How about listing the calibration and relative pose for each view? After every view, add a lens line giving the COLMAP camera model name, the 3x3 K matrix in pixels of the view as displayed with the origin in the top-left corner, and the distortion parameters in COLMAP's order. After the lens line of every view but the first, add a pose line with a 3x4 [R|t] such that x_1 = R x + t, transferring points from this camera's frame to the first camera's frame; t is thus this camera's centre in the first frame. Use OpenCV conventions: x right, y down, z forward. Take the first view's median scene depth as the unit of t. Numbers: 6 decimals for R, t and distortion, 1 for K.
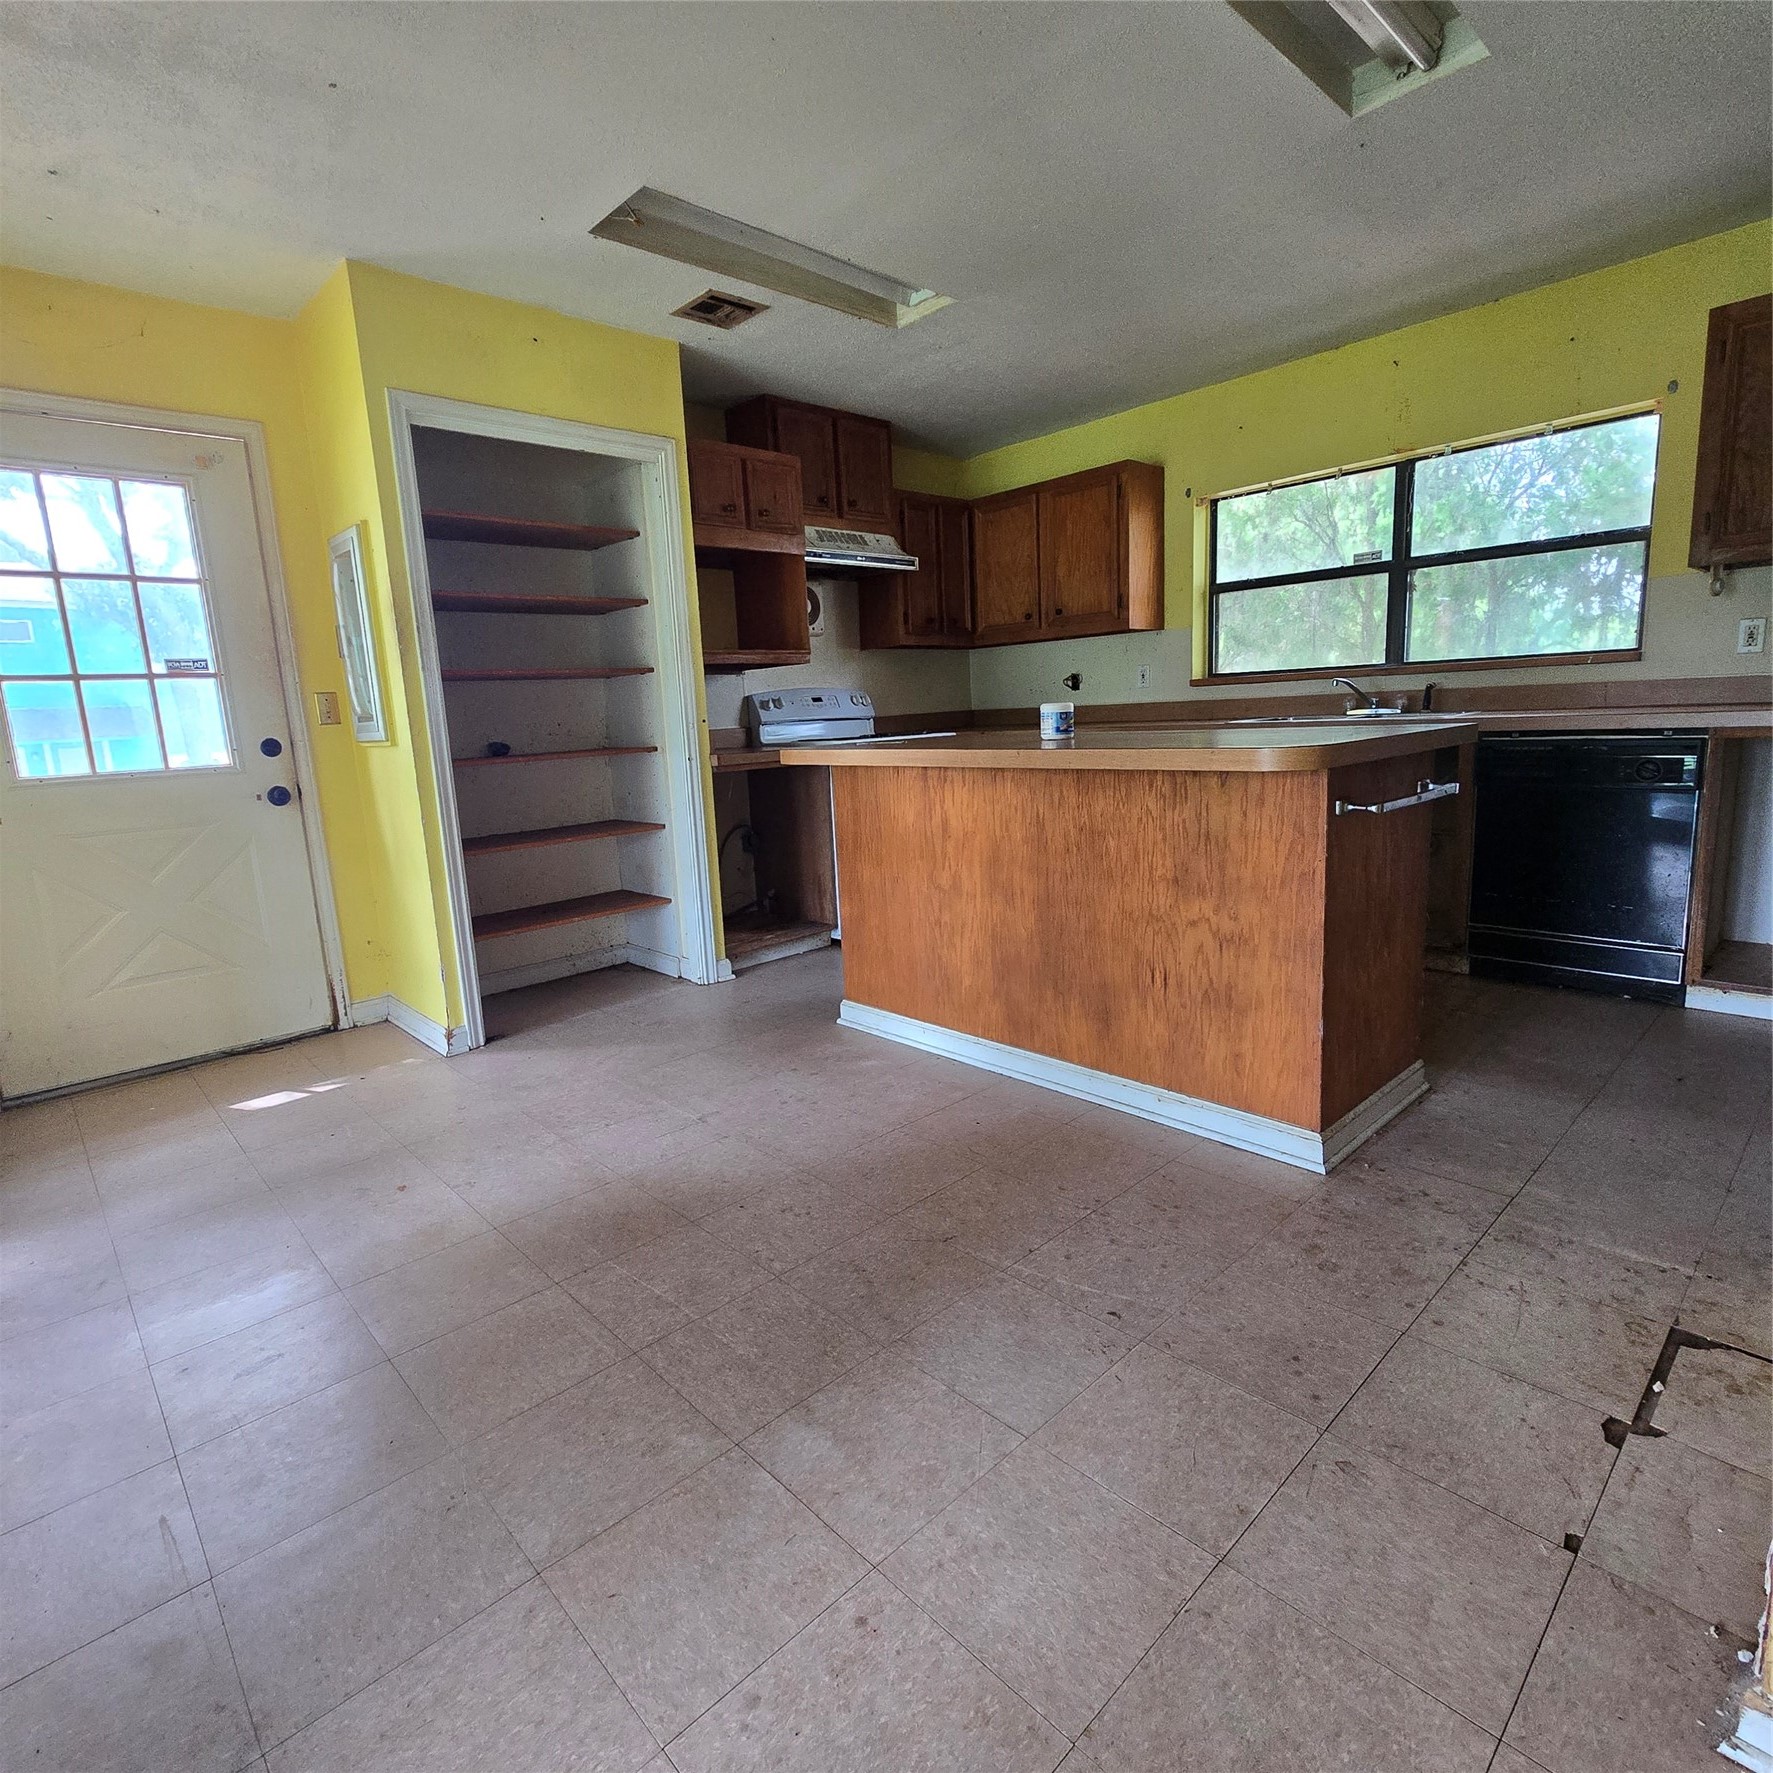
lens RADIAL K [[976.5, 0, 887.7], [0, 976.5, 886.9], [0, 0, 1]] dist [0.000093, 0.002470]
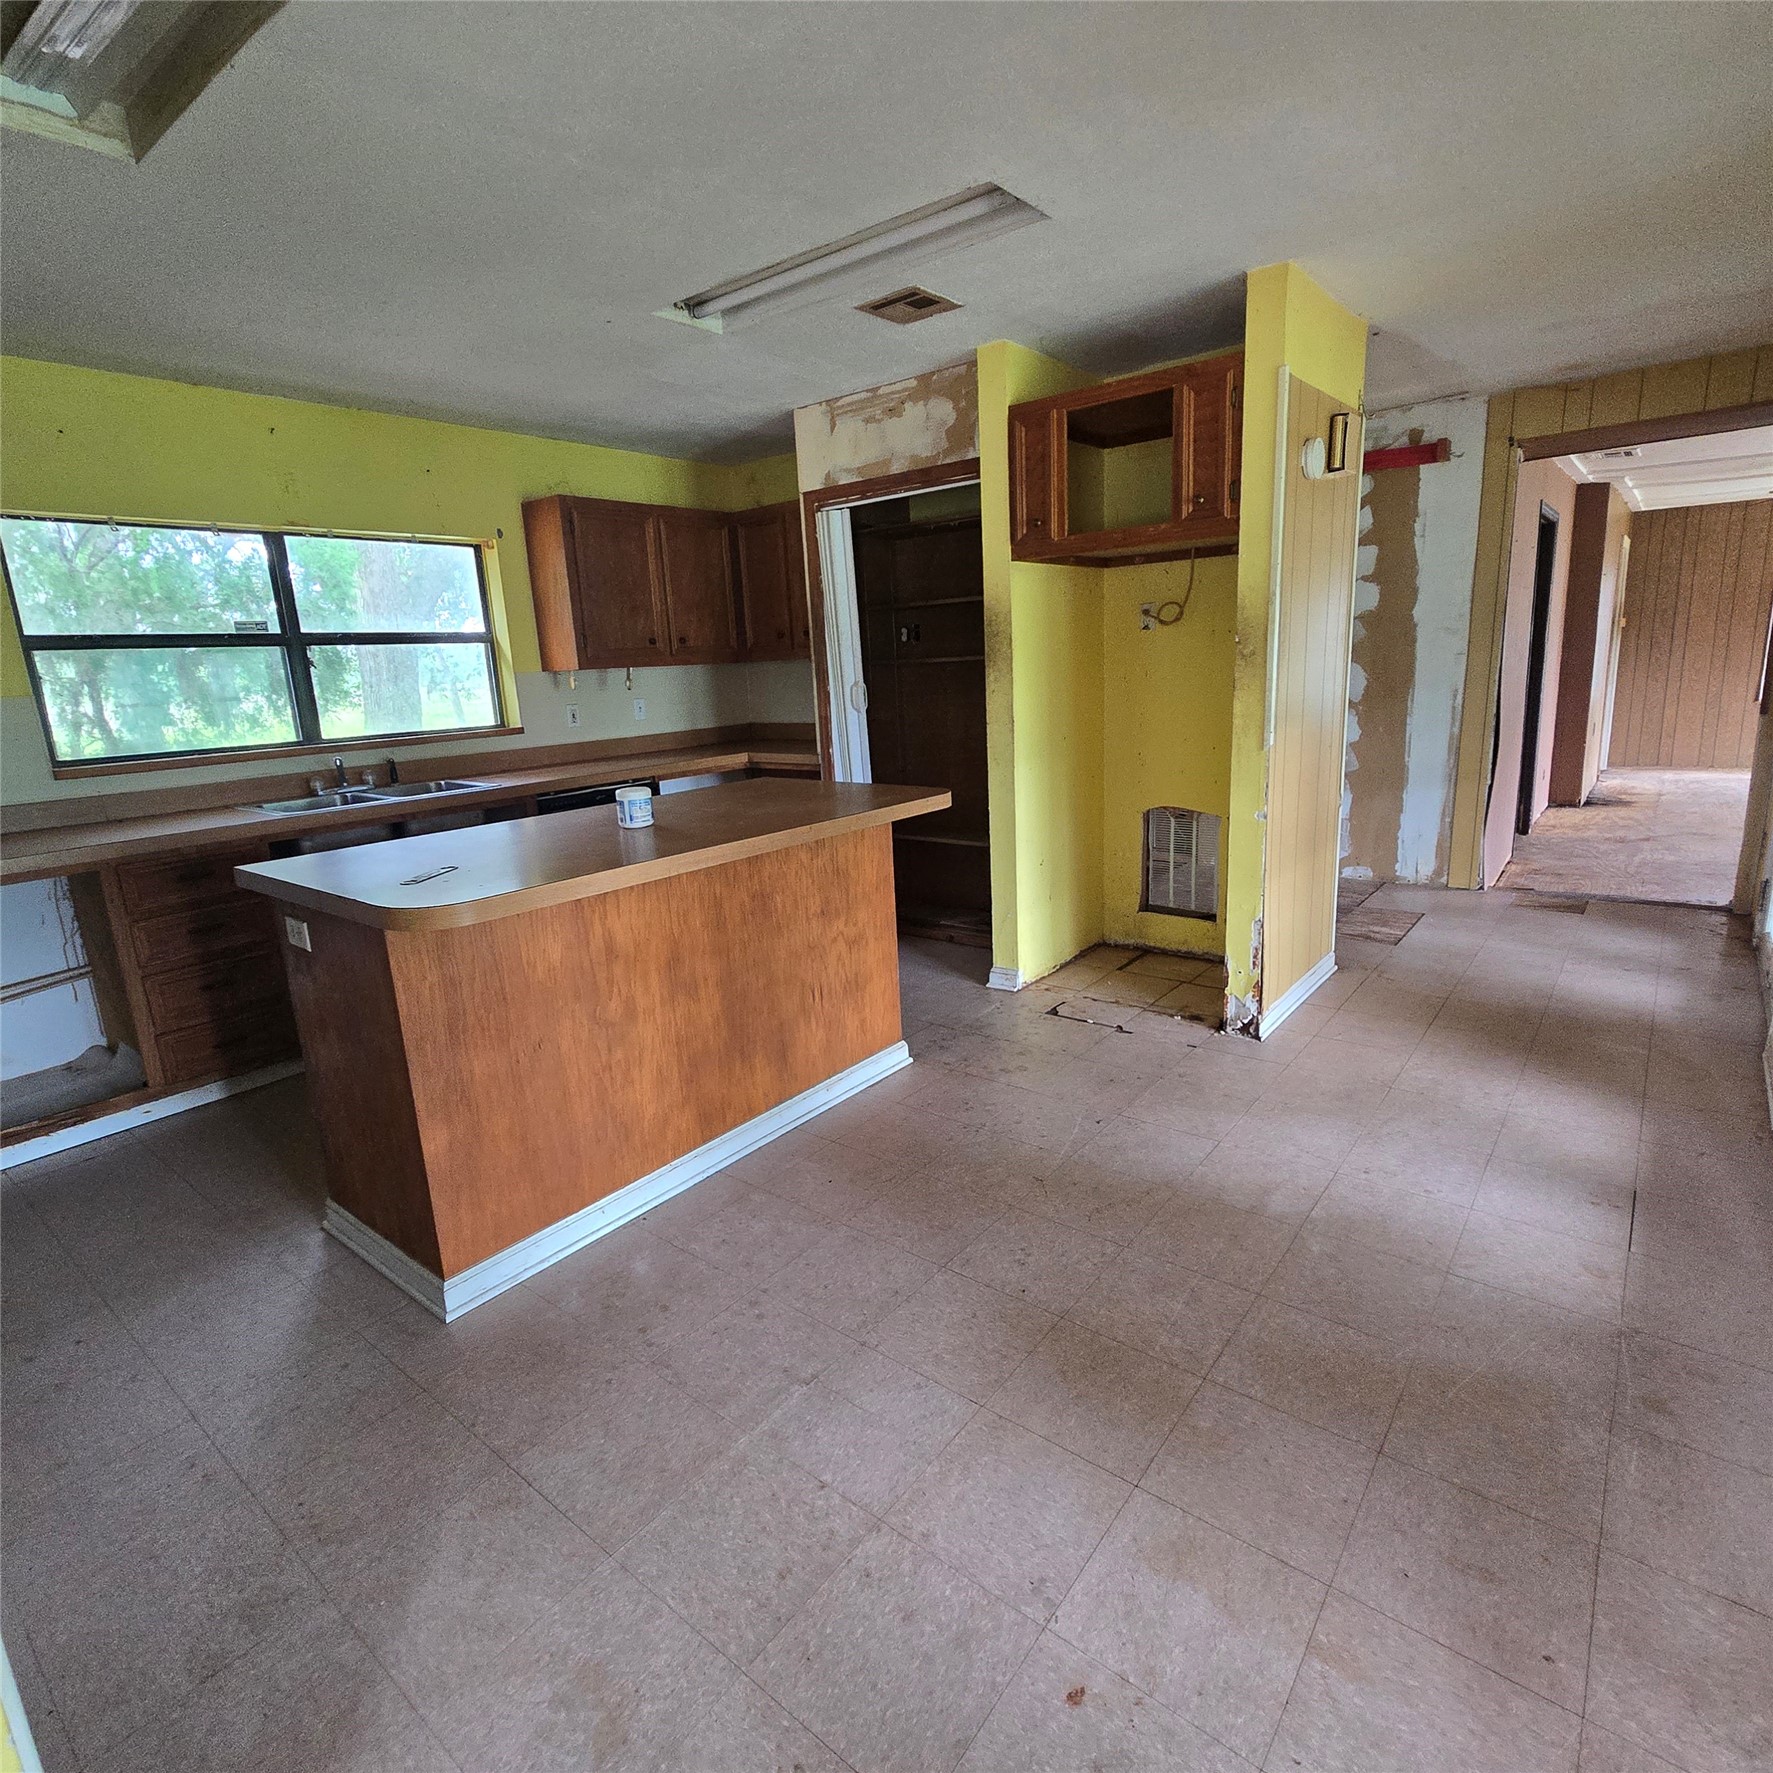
lens RADIAL K [[976.5, 0, 882.7], [0, 976.5, 889.3], [0, 0, 1]] dist [0.000093, 0.002470]
pose [[-0.142543, -0.170997, 0.974906, -0.817938], [0.229089, 0.952519, 0.200566, -0.234486], [-0.962912, 0.251929, -0.096601, 0.899198]]
